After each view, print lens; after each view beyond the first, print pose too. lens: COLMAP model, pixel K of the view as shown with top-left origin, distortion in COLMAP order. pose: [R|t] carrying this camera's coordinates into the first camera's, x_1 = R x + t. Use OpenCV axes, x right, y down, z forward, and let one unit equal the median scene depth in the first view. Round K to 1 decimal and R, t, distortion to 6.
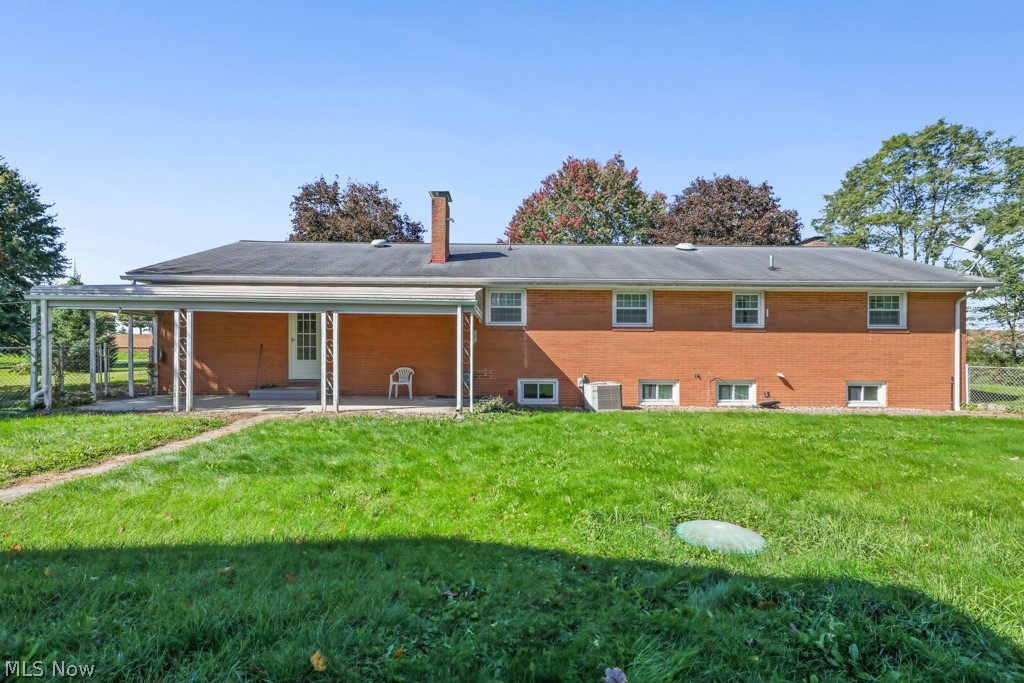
lens RADIAL K [[462.8, 0, 512.1], [0, 462.8, 357.2], [0, 0, 1]] dist [0.003137, -0.000130]
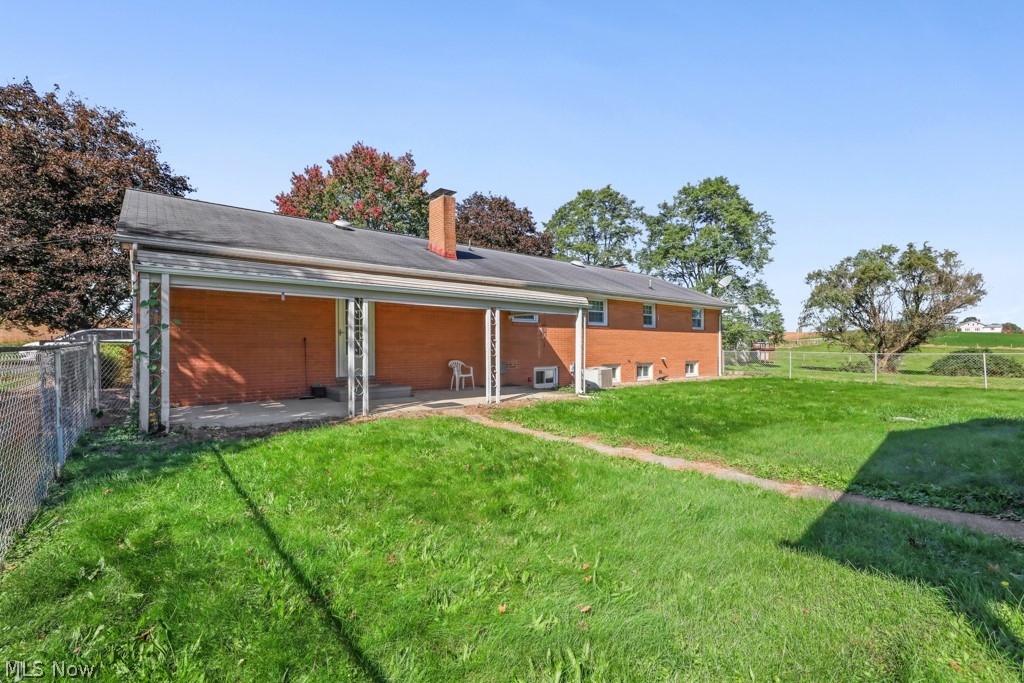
lens RADIAL K [[475.7, 0, 512.0], [0, 475.7, 341.5], [0, 0, 1]] dist [0.002351, 0.000112]
pose [[0.767701, -0.002073, 0.640805, -0.811767], [0.009744, 0.999917, -0.008439, -0.009727], [-0.640734, 0.012723, 0.767658, 0.101323]]
